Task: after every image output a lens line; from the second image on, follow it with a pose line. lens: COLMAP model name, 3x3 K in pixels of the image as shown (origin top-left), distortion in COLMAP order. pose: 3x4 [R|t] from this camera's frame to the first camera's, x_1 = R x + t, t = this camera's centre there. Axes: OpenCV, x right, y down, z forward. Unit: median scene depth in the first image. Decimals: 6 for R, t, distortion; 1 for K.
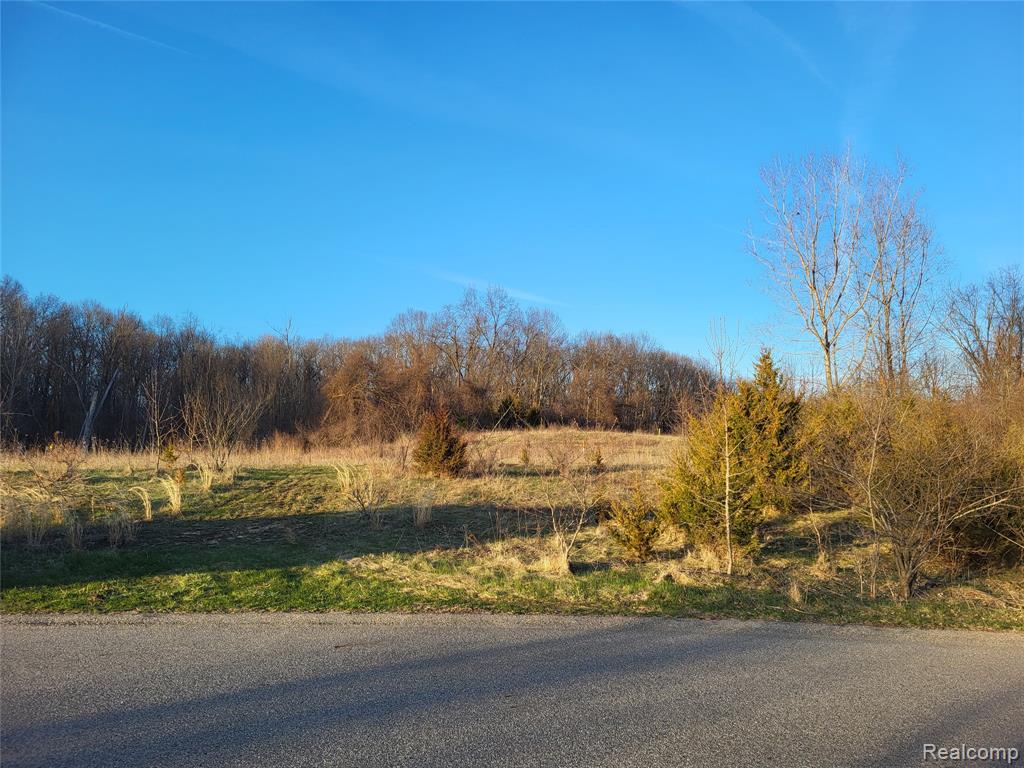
lens RADIAL K [[755.9, 0, 521.6], [0, 755.9, 383.3], [0, 0, 1]] dist [0.050745, -0.039505]
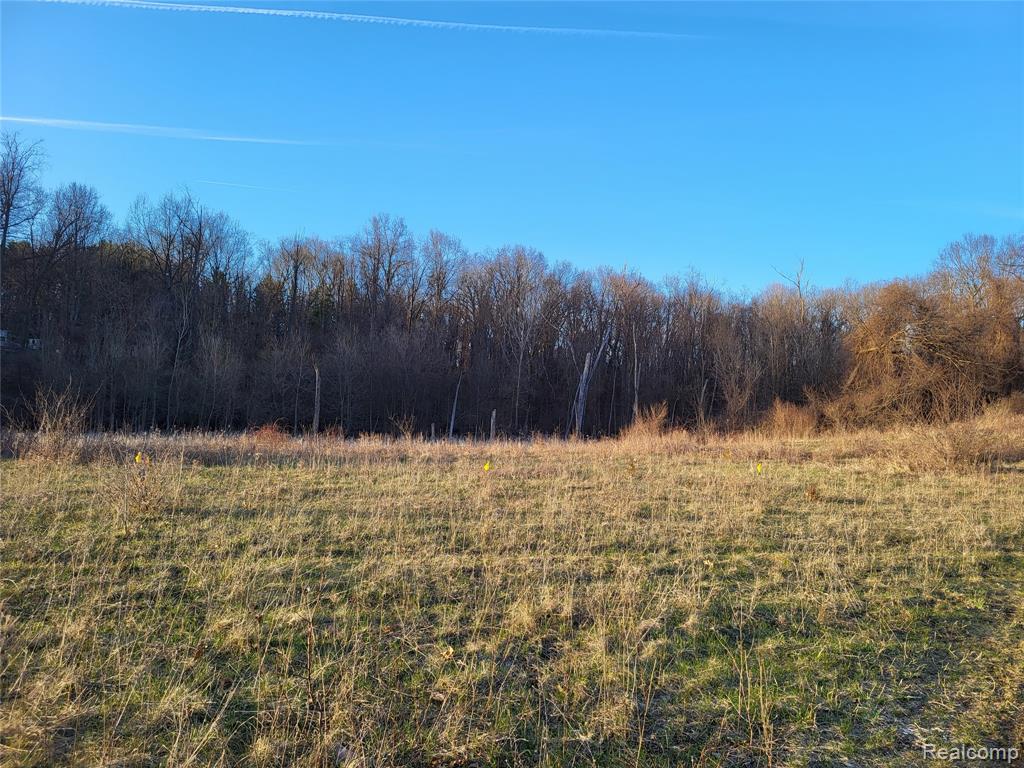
lens RADIAL K [[755.9, 0, 516.8], [0, 755.9, 383.9], [0, 0, 1]] dist [0.050745, -0.039505]
pose [[0.788520, 0.000831, -0.615008, -0.054877], [0.030264, 0.998735, 0.040152, 0.008143], [0.614264, -0.050274, 0.787498, 0.206641]]
